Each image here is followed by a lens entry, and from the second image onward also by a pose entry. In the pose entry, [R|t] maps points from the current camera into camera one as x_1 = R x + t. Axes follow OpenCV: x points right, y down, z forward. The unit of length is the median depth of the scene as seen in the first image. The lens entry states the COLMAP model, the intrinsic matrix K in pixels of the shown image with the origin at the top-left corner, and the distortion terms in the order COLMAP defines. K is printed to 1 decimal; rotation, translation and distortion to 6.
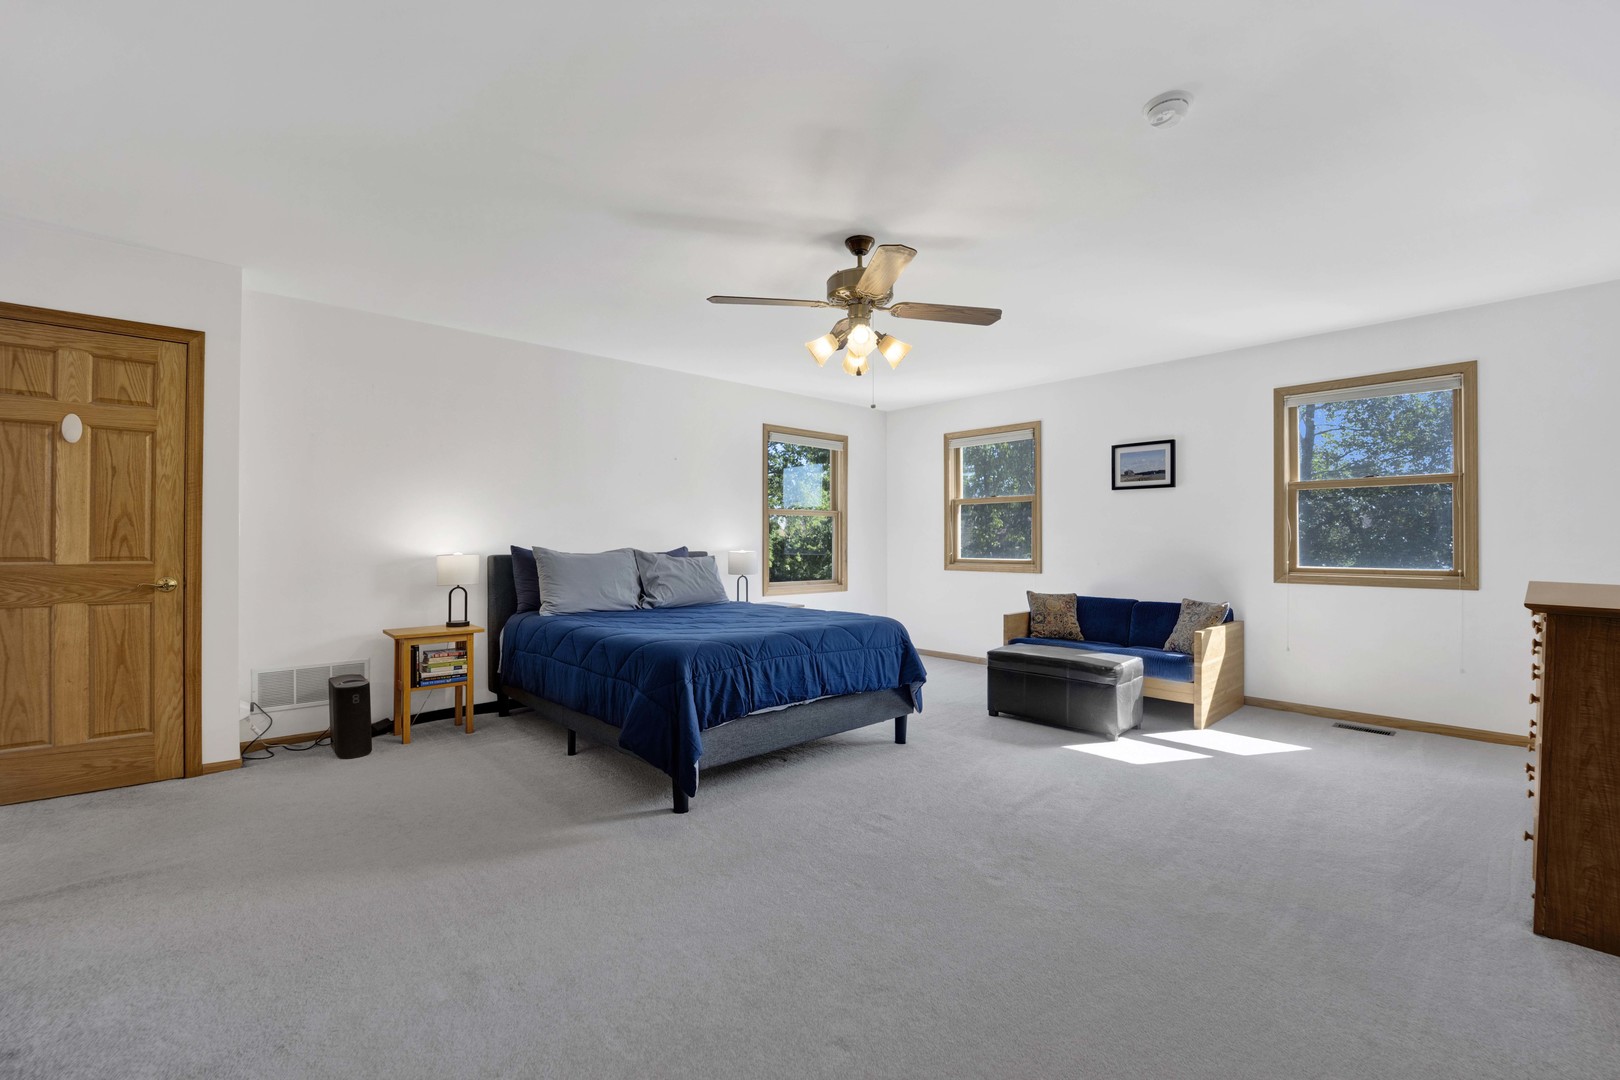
lens RADIAL K [[679.9, 0, 802.7], [0, 679.9, 537.9], [0, 0, 1]] dist [-0.002863, -0.000374]
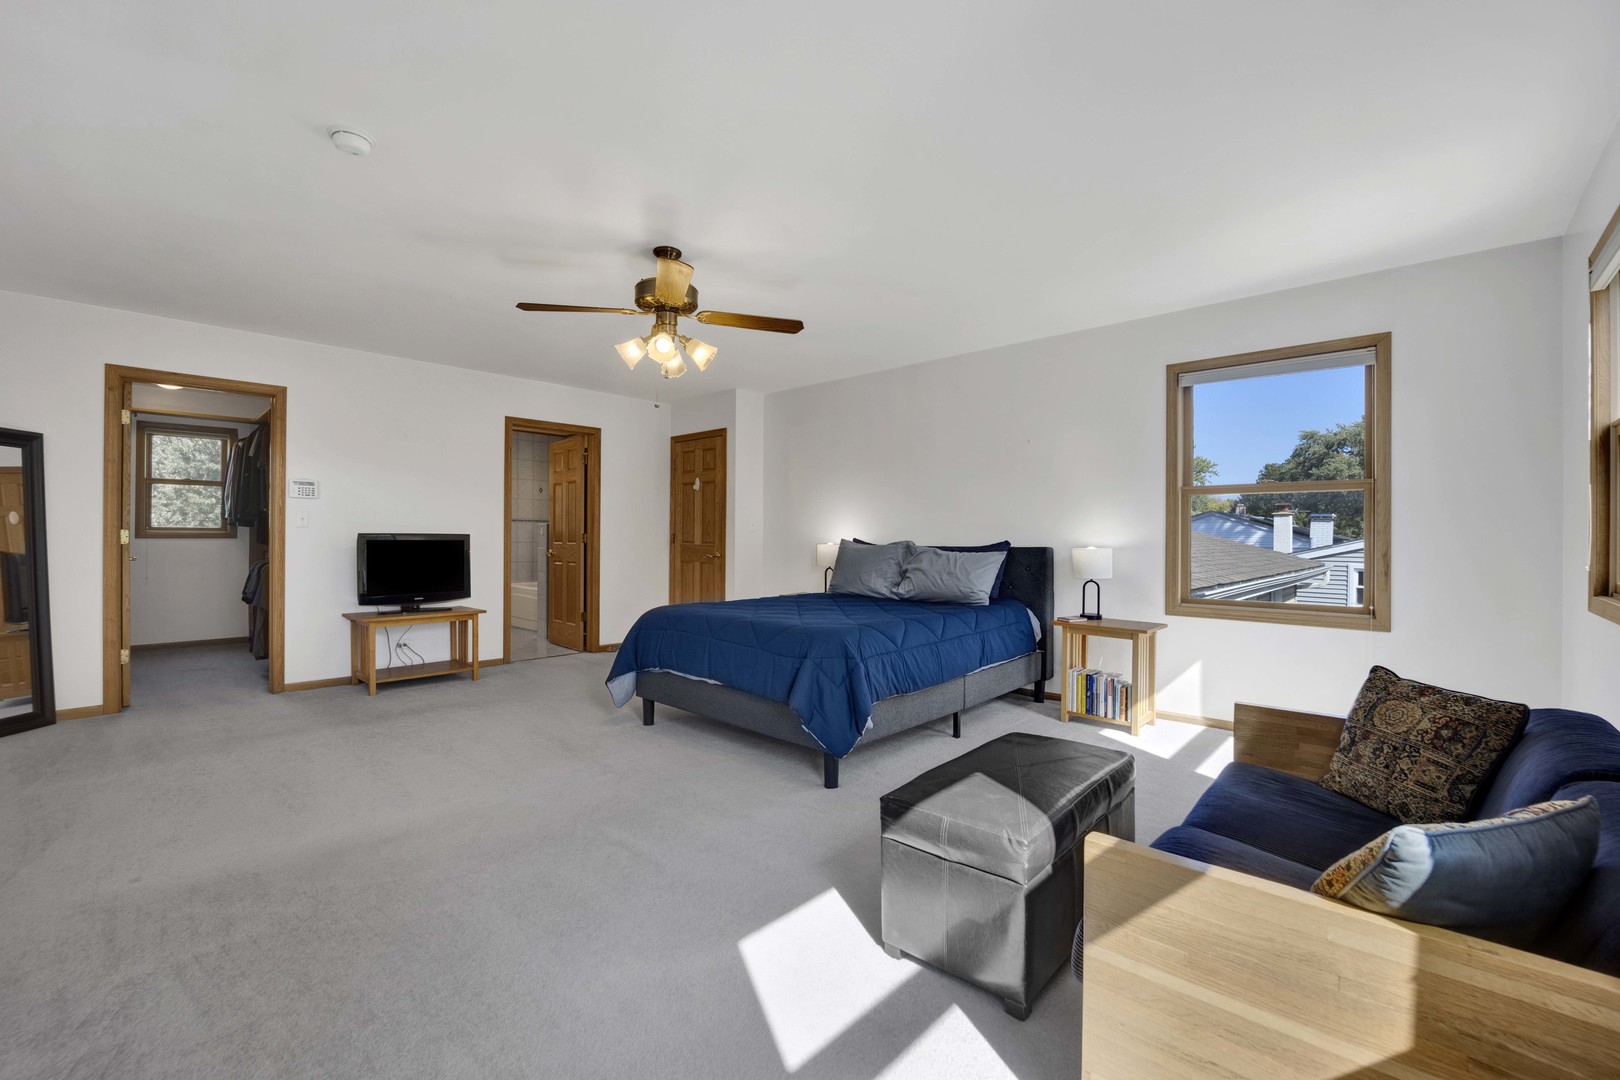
lens RADIAL K [[679.9, 0, 802.7], [0, 679.9, 537.9], [0, 0, 1]] dist [-0.002863, -0.000374]
pose [[0.073687, -0.000696, -0.997281, 1.105336], [0.001892, 0.999998, -0.000558, 0.015440], [0.997280, -0.001845, 0.073688, 1.101610]]
